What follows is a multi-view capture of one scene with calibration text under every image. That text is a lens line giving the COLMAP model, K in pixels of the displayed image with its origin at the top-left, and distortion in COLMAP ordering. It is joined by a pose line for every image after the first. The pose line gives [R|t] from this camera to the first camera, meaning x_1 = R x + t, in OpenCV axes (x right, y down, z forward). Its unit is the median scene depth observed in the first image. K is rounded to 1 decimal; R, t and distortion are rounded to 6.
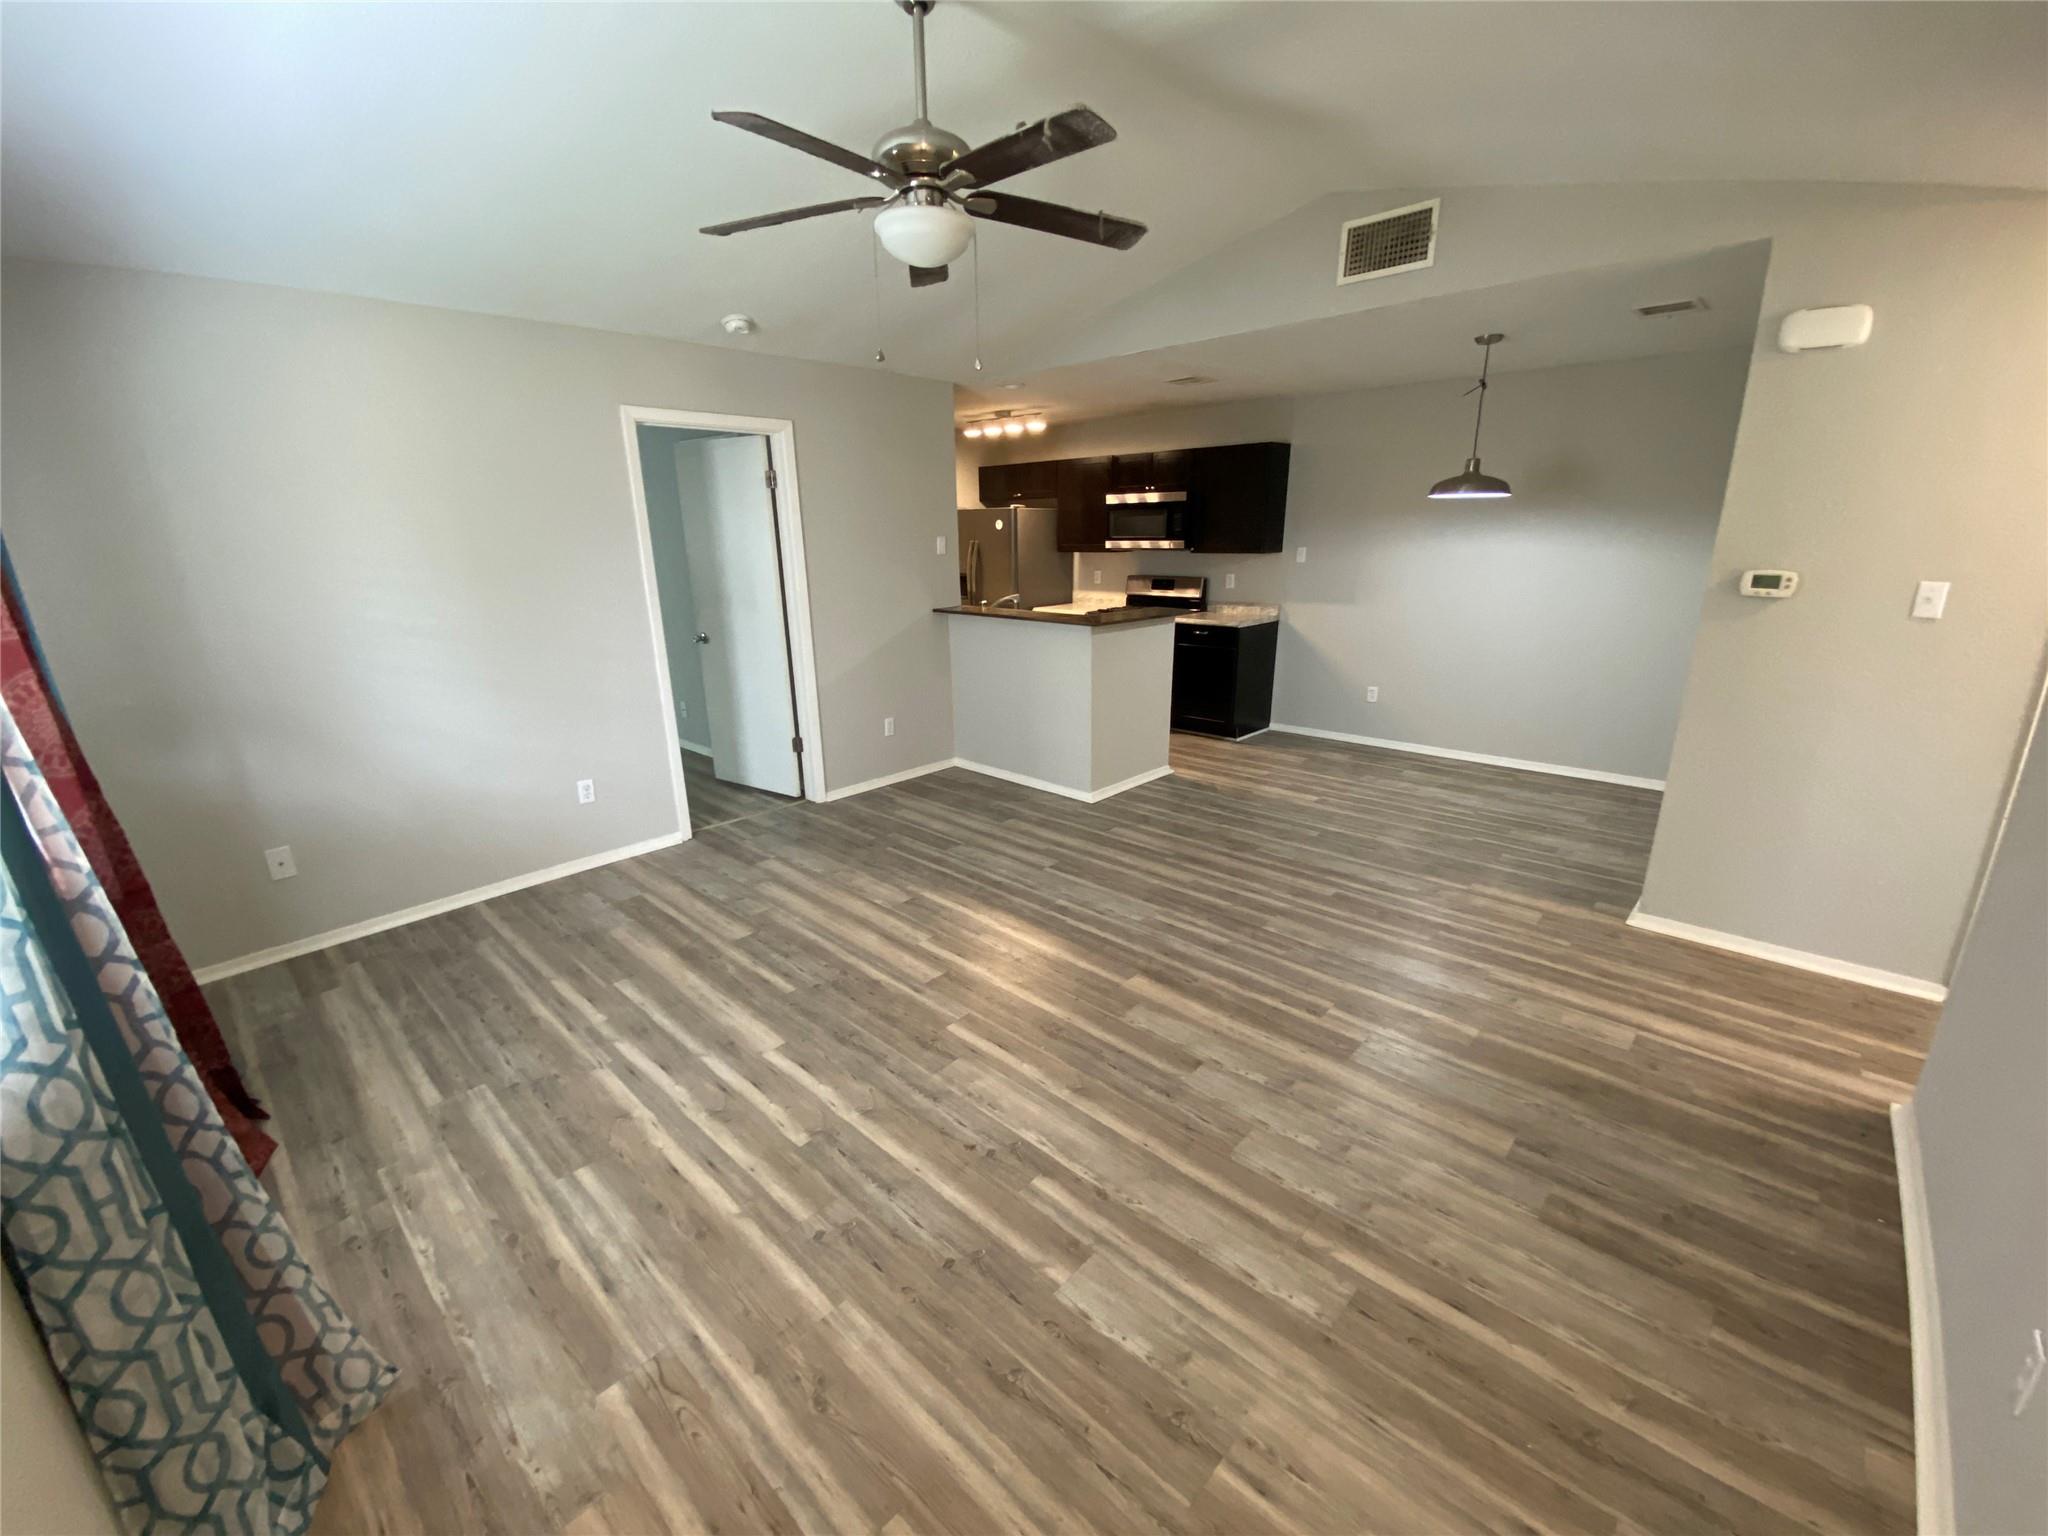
lens RADIAL K [[839.0, 0, 1045.8], [0, 839.0, 762.2], [0, 0, 1]] dist [0.038628, -0.020707]
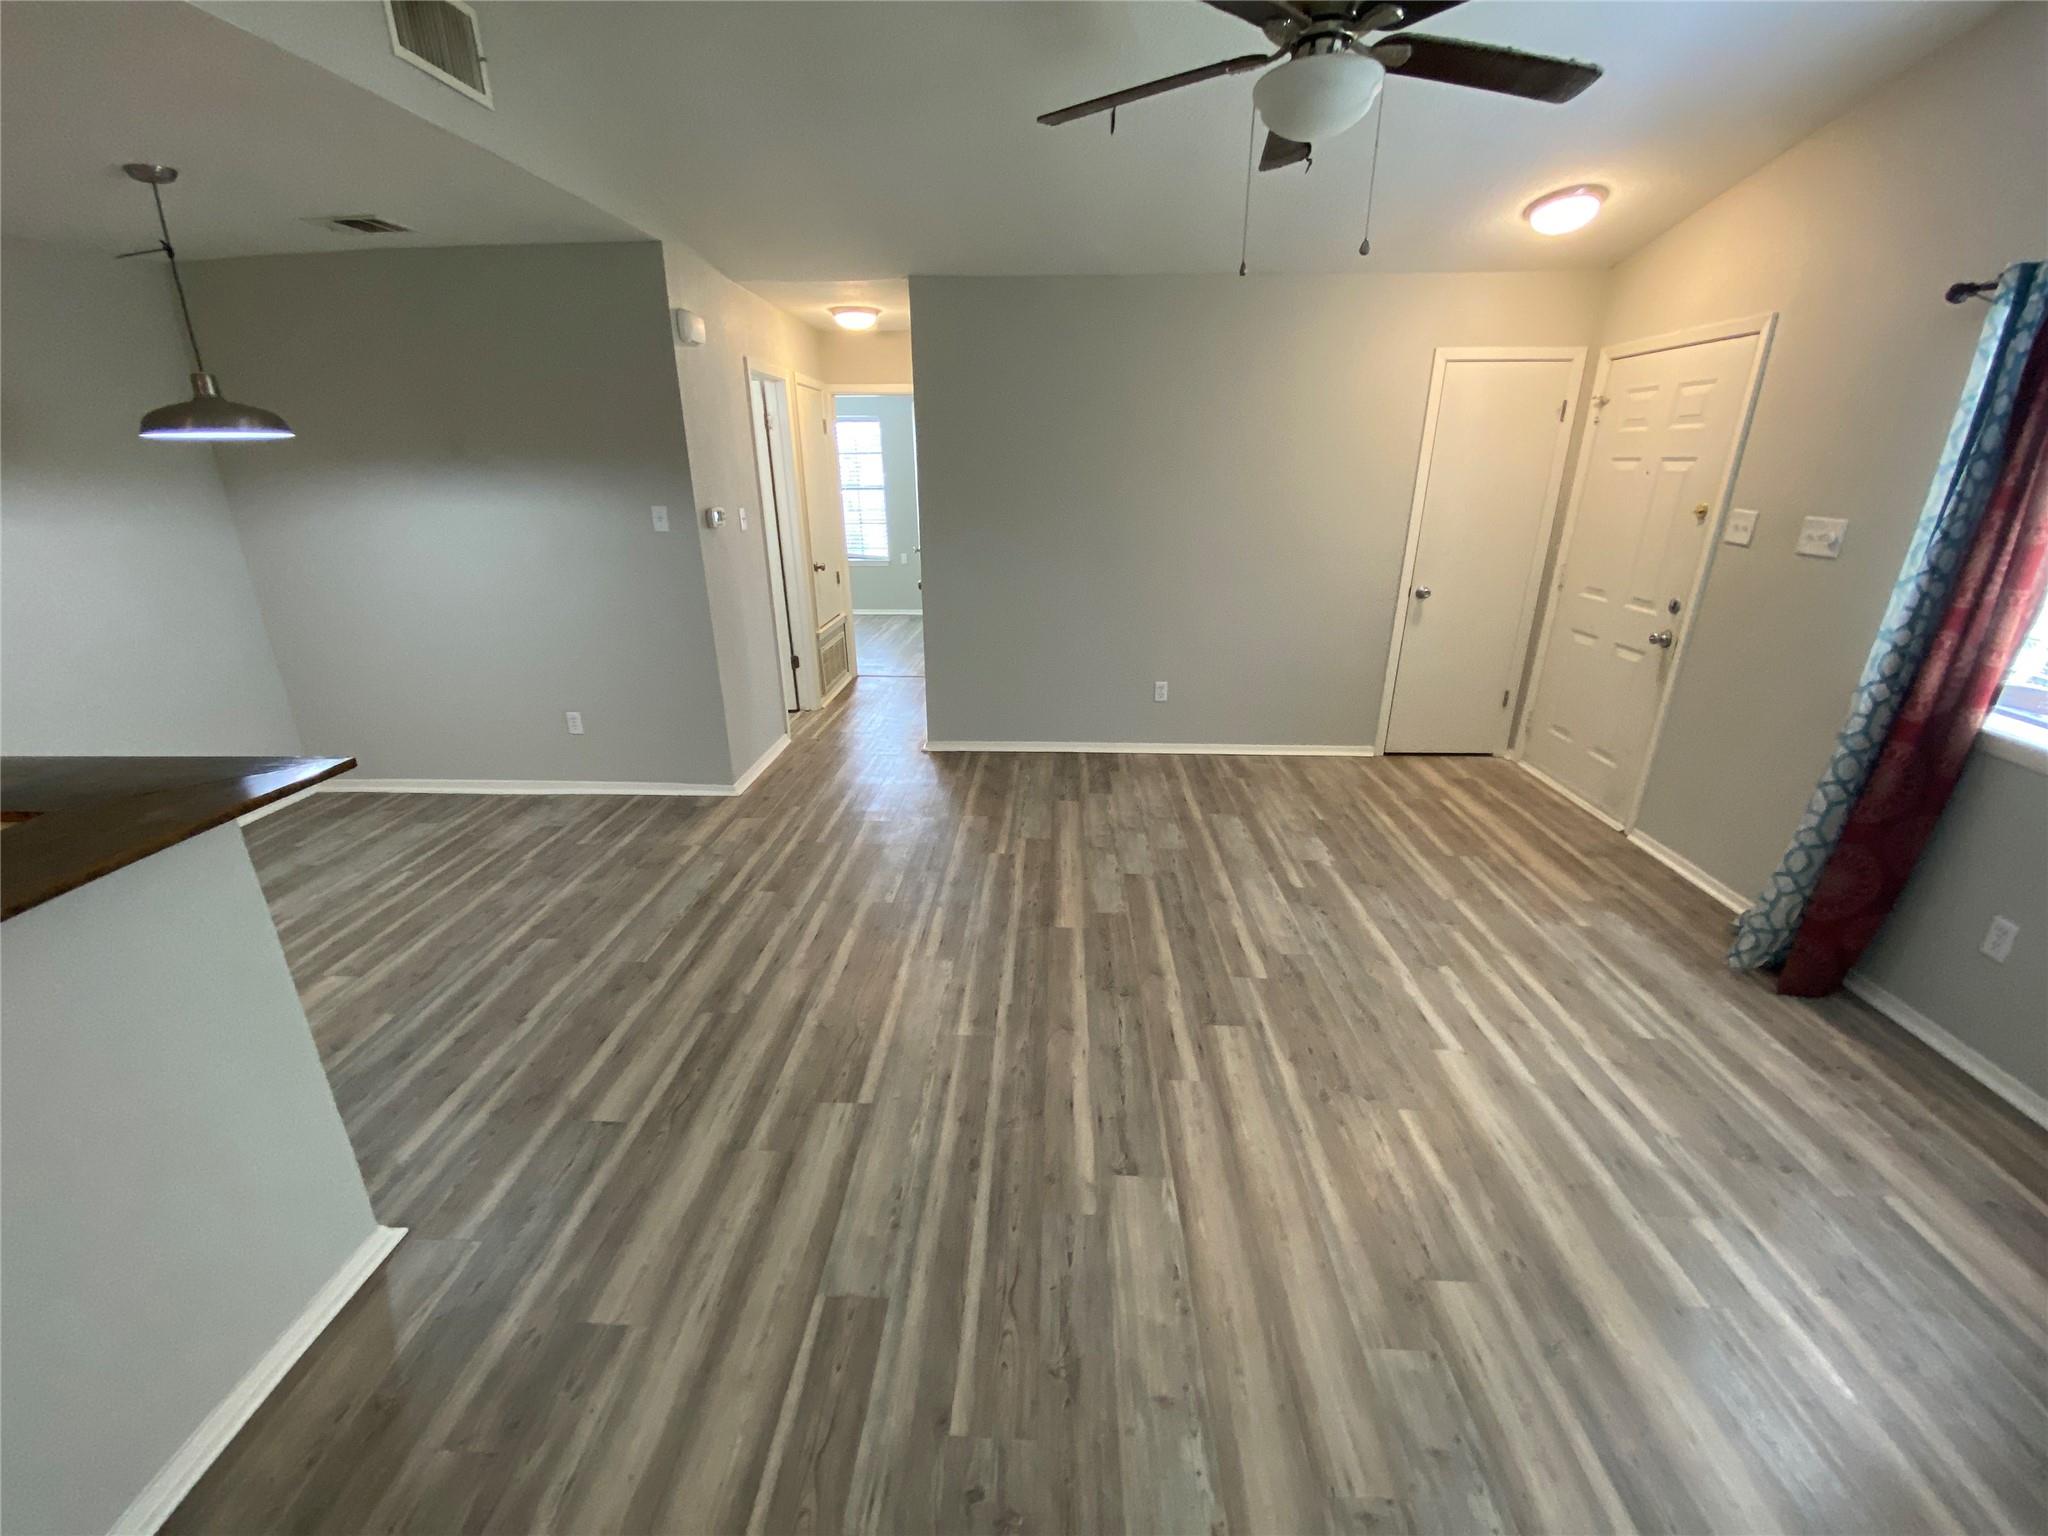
lens RADIAL K [[822.4, 0, 1012.2], [0, 822.4, 770.7], [0, 0, 1]] dist [0.018050, -0.018774]
pose [[-0.624774, -0.254489, 0.738168, -0.591978], [0.226760, 0.845508, 0.483421, -0.431668], [-0.747153, 0.469416, -0.470544, 1.588829]]
